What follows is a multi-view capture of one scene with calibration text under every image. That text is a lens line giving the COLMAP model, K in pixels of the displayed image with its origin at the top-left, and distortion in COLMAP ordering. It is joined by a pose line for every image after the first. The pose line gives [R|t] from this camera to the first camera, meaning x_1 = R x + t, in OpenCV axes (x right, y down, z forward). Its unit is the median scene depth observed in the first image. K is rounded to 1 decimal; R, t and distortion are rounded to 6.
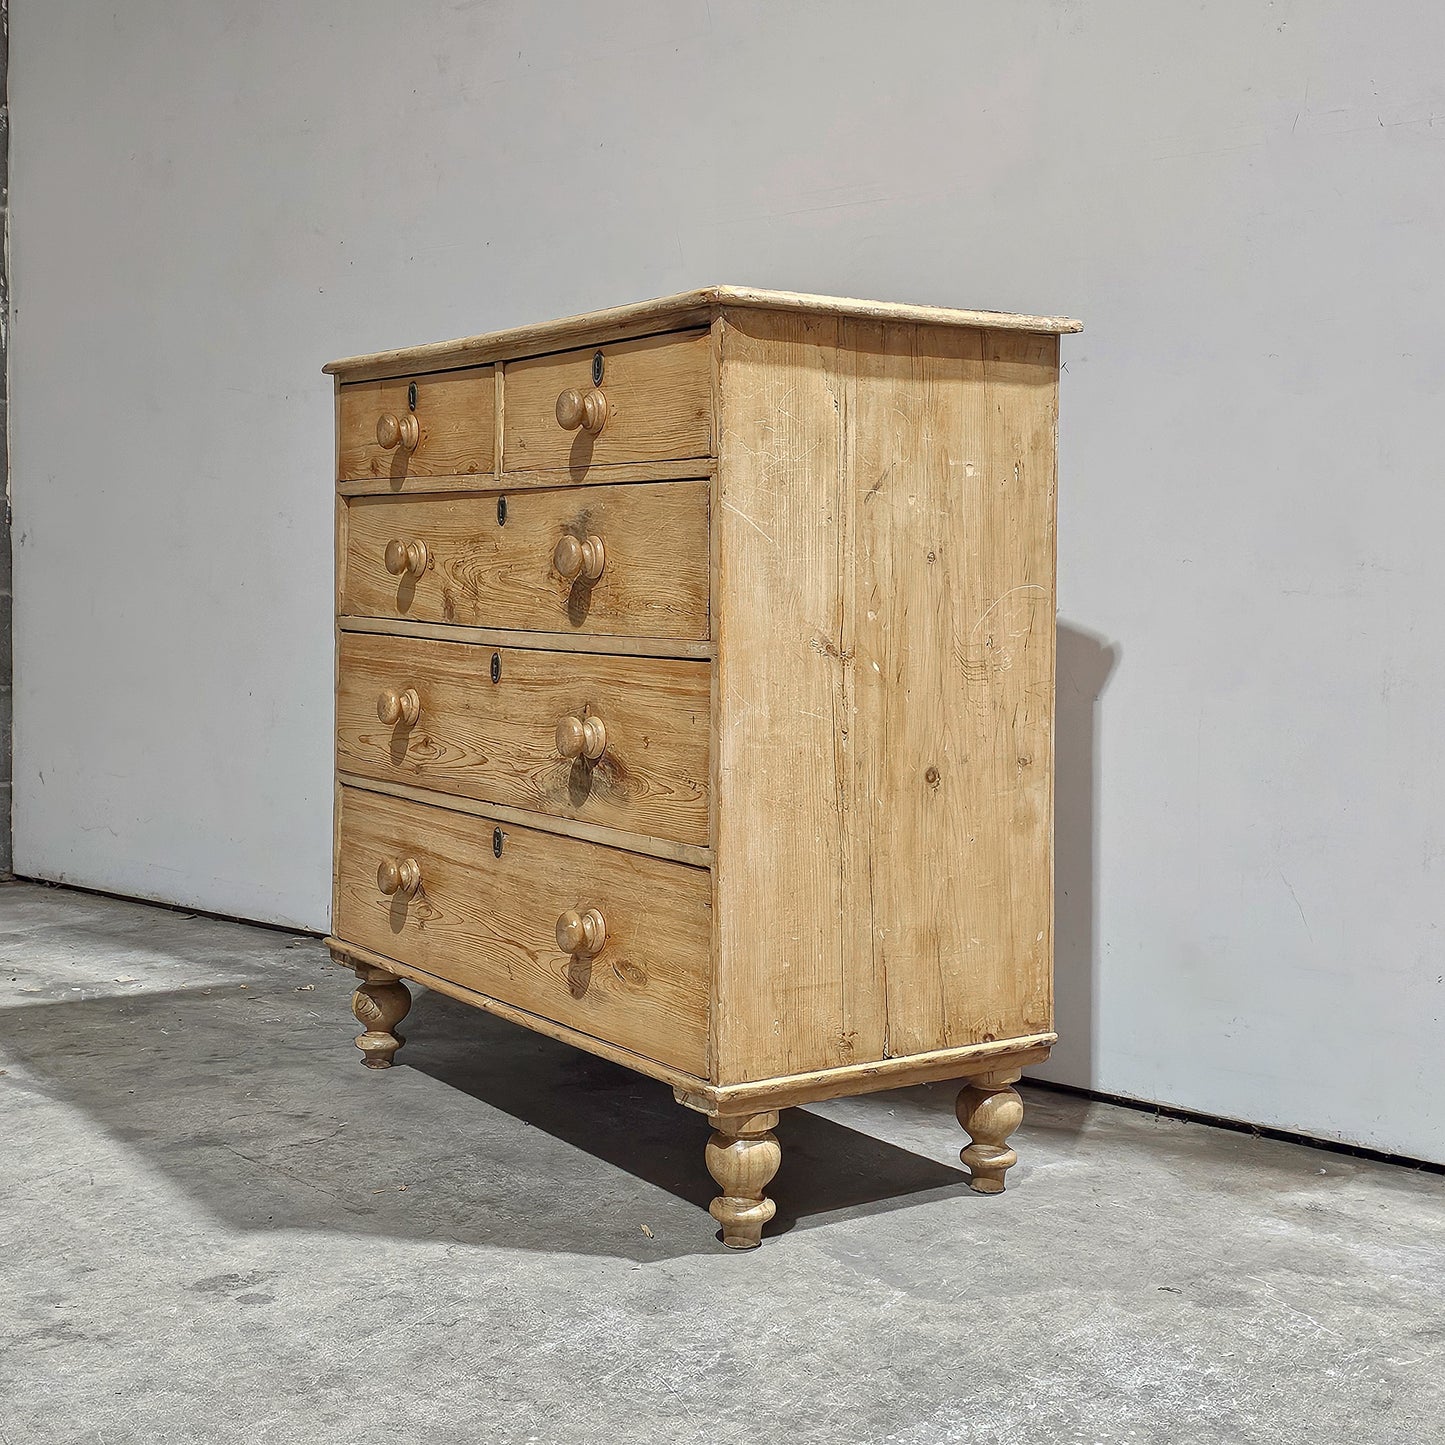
lens RADIAL K [[2276.5, 0, 722.5], [0, 2276.5, 722.5], [0, 0, 1]] dist [0.121097, -0.531229]
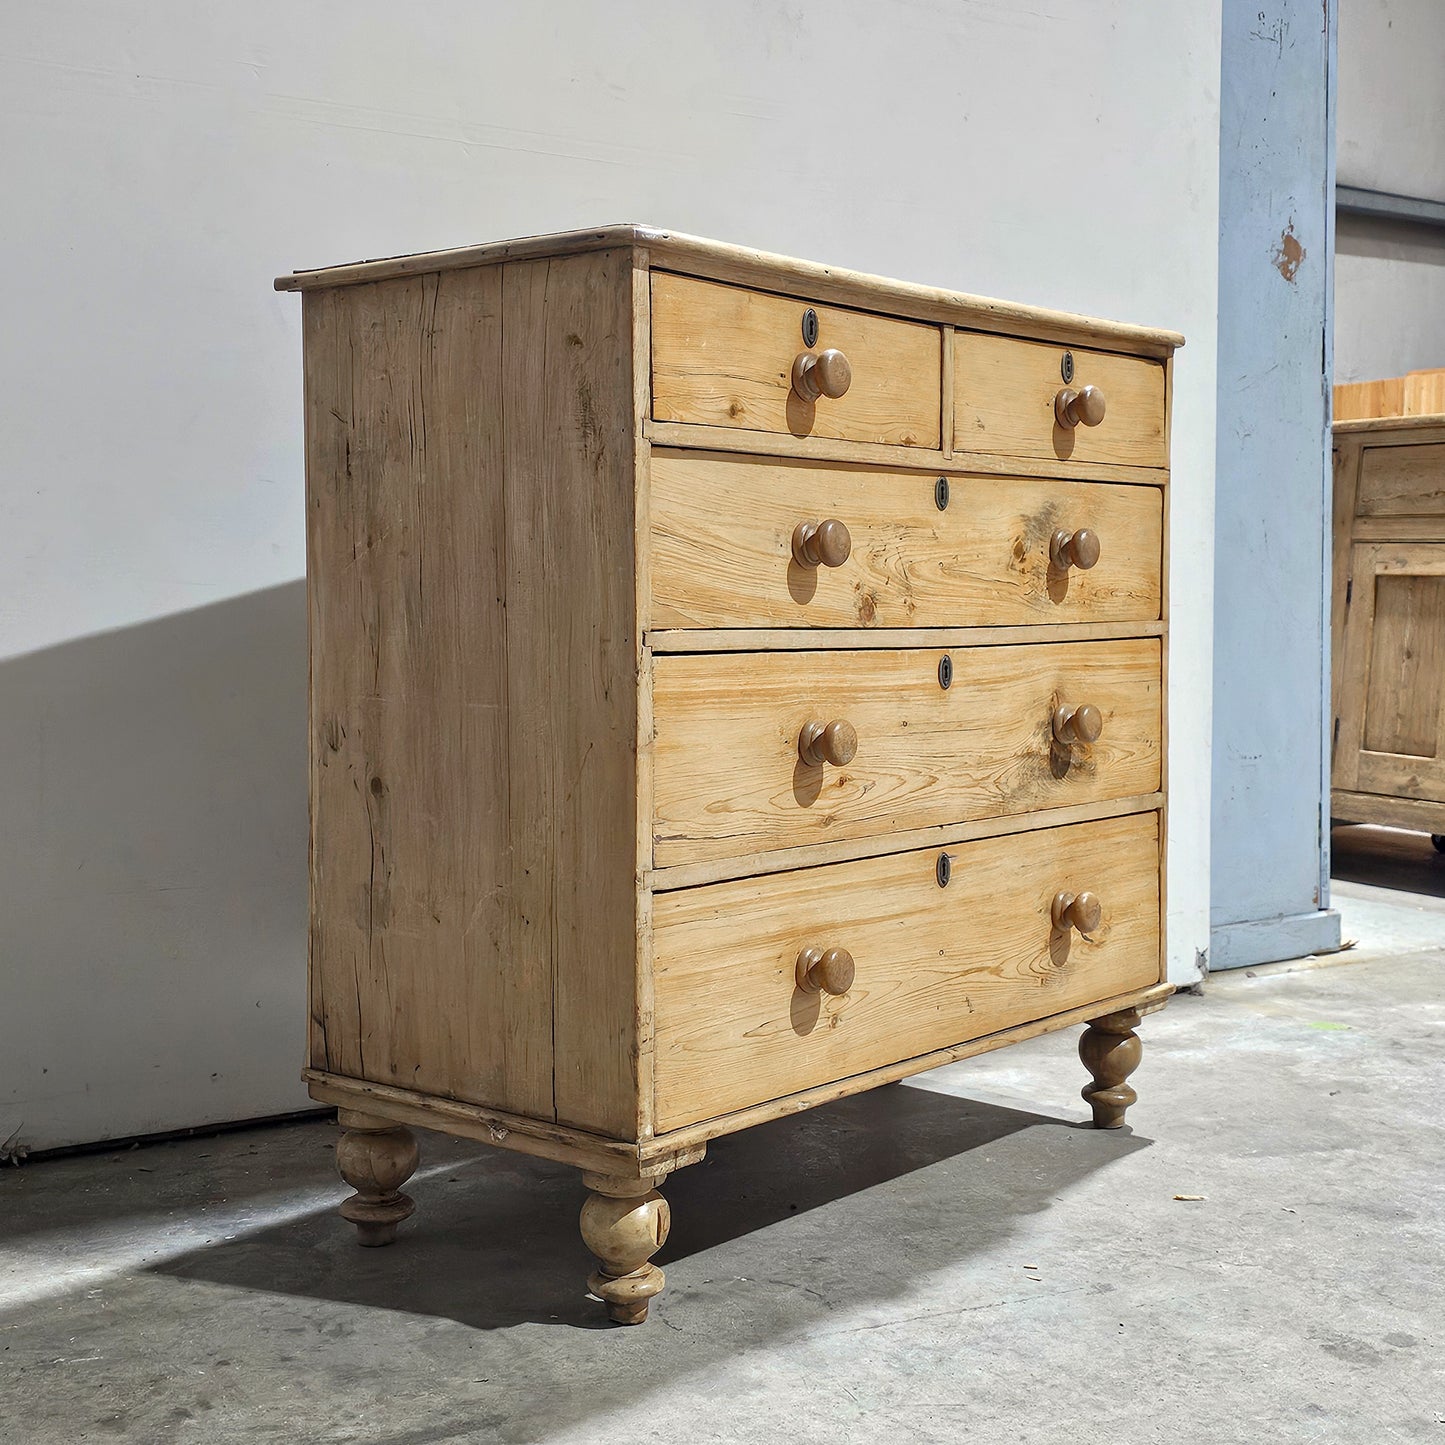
lens RADIAL K [[2276.5, 0, 722.5], [0, 2276.5, 722.5], [0, 0, 1]] dist [0.121097, -0.531229]
pose [[-0.368336, -0.059618, 0.927779, -0.921430], [0.063322, 0.994016, 0.089013, -0.091908], [-0.927534, 0.091536, -0.362357, 1.456739]]
